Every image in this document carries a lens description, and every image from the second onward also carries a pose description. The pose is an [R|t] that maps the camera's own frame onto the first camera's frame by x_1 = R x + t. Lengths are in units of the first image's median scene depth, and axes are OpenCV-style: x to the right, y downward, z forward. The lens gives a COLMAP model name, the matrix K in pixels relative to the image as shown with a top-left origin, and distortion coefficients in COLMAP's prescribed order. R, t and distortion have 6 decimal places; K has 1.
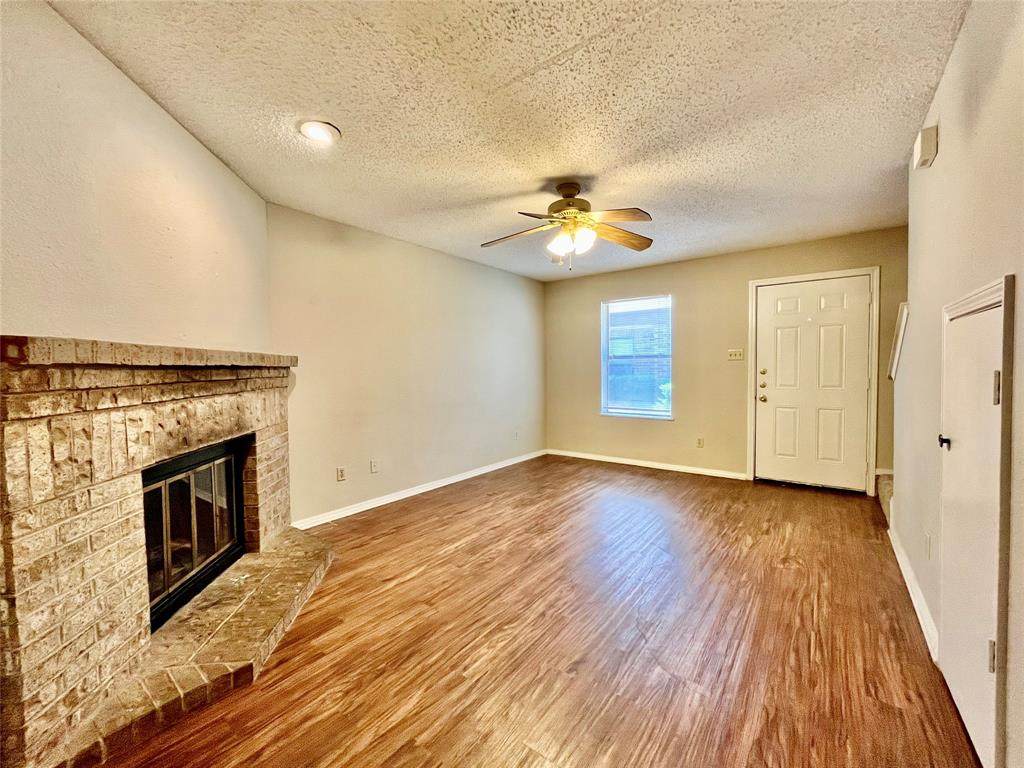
lens RADIAL K [[415.4, 0, 513.6], [0, 415.4, 379.1], [0, 0, 1]] dist [-0.001242, 0.000057]
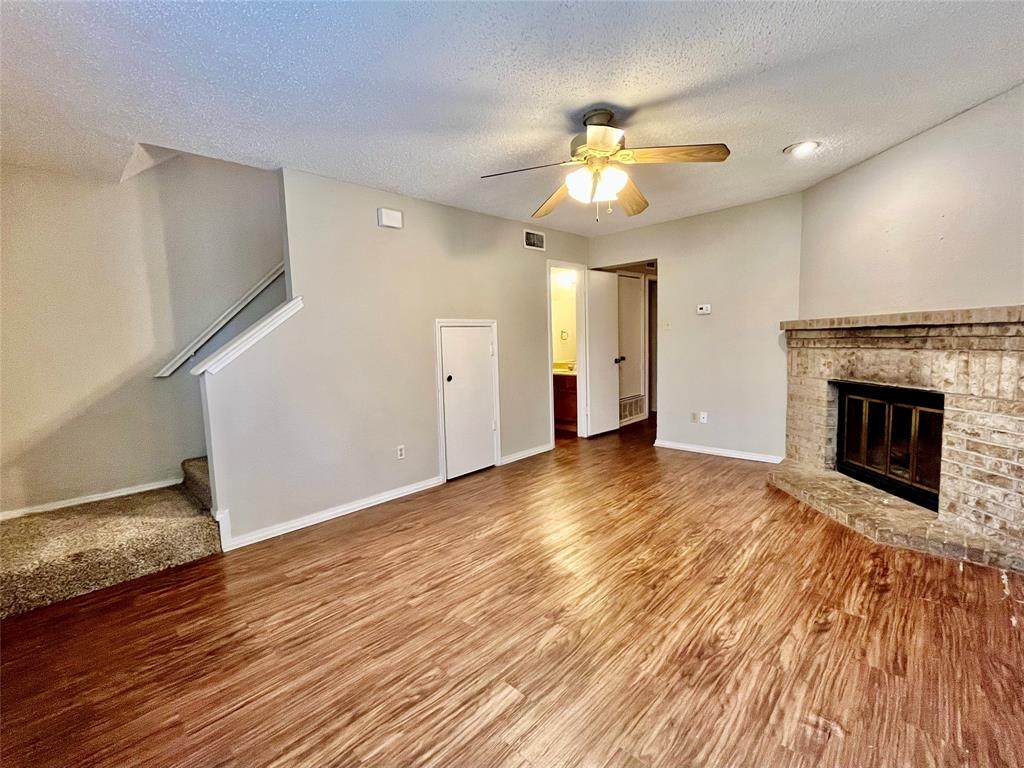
lens RADIAL K [[415.4, 0, 515.5], [0, 415.4, 383.9], [0, 0, 1]] dist [-0.001242, 0.000057]
pose [[-0.989705, 0.032446, 0.139397, 0.252360], [0.050907, 0.990076, 0.130987, -0.080992], [-0.133764, 0.136735, -0.981535, 2.427352]]
